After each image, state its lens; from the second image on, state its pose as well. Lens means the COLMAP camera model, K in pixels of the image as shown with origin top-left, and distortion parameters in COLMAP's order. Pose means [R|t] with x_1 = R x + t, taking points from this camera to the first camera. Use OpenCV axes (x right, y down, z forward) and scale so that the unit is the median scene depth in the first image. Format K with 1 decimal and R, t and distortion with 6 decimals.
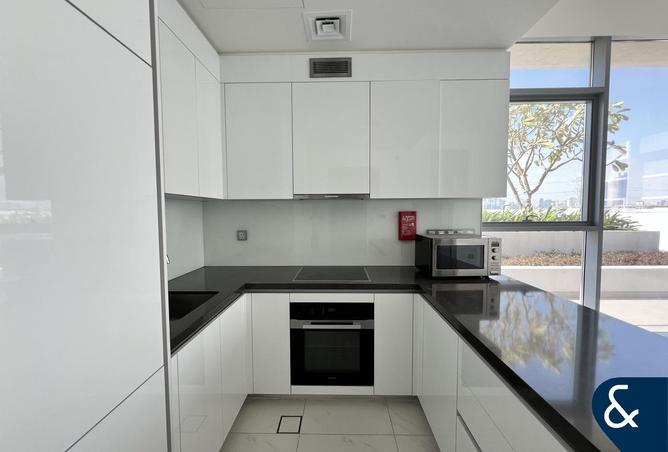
lens RADIAL K [[264.3, 0, 334.0], [0, 264.3, 226.0], [0, 0, 1]] dist [-0.000517, 0.000123]
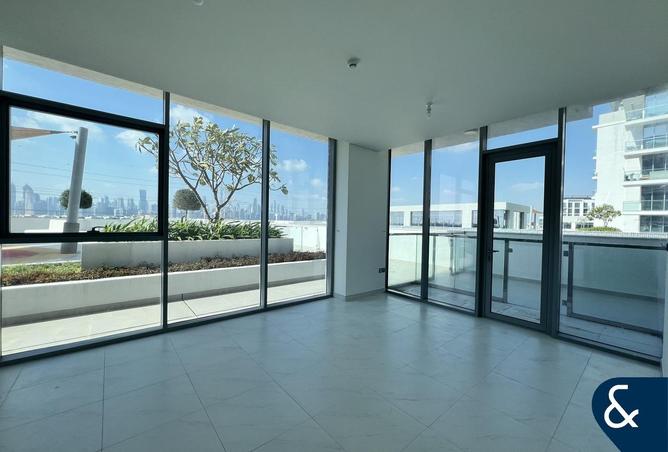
lens RADIAL K [[267.3, 0, 334.0], [0, 267.3, 226.0], [0, 0, 1]] dist [-0.009842, 0.000030]
pose [[0.749658, 0.014986, 0.661656, 0.926800], [0.009435, 0.999400, -0.033326, 0.003614], [-0.661758, 0.031226, 0.749067, -0.556968]]
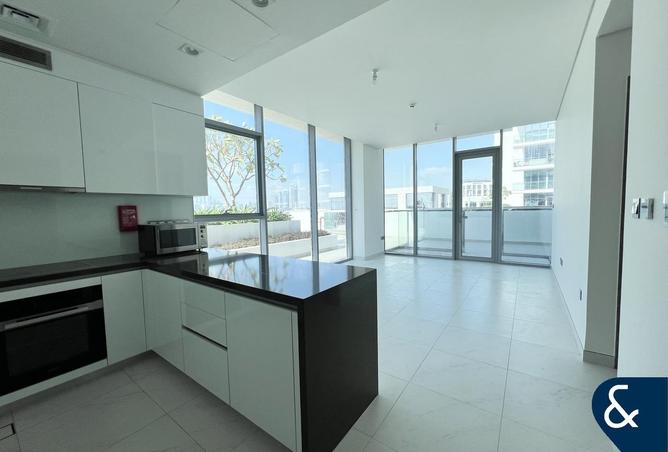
lens RADIAL K [[264.3, 0, 334.0], [0, 264.3, 226.0], [0, 0, 1]] dist [-0.000517, 0.000123]
pose [[0.565382, -0.057075, 0.822852, -0.158078], [0.062859, 0.997683, 0.026011, 0.058426], [-0.822431, 0.037018, 0.567660, -0.366925]]
